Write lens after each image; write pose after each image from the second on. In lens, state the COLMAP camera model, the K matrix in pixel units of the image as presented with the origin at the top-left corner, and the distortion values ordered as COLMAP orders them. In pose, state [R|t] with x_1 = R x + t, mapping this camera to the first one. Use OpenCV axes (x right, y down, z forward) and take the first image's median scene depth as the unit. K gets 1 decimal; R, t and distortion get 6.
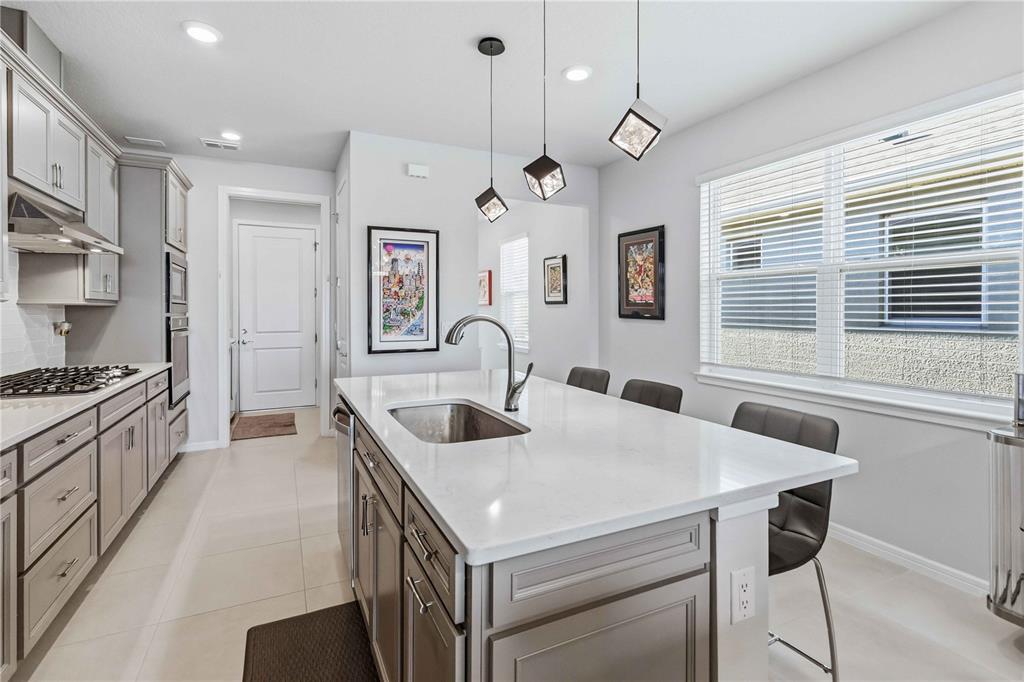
lens RADIAL K [[480.6, 0, 507.4], [0, 480.6, 312.4], [0, 0, 1]] dist [-0.000205, -0.000048]
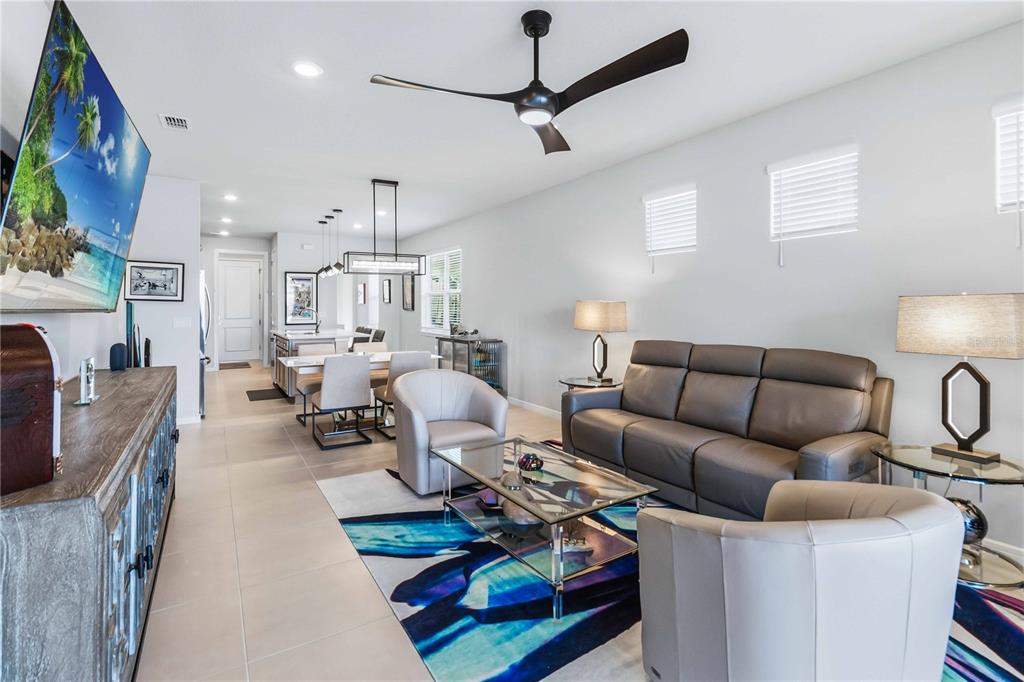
lens RADIAL K [[480.6, 0, 521.3], [0, 480.6, 305.5], [0, 0, 1]] dist [-0.000205, -0.000048]
pose [[0.991649, 0.001603, 0.128959, 0.543711], [-0.001131, 0.999992, -0.003735, -0.003091], [-0.128964, 0.003558, 0.991643, -1.457845]]
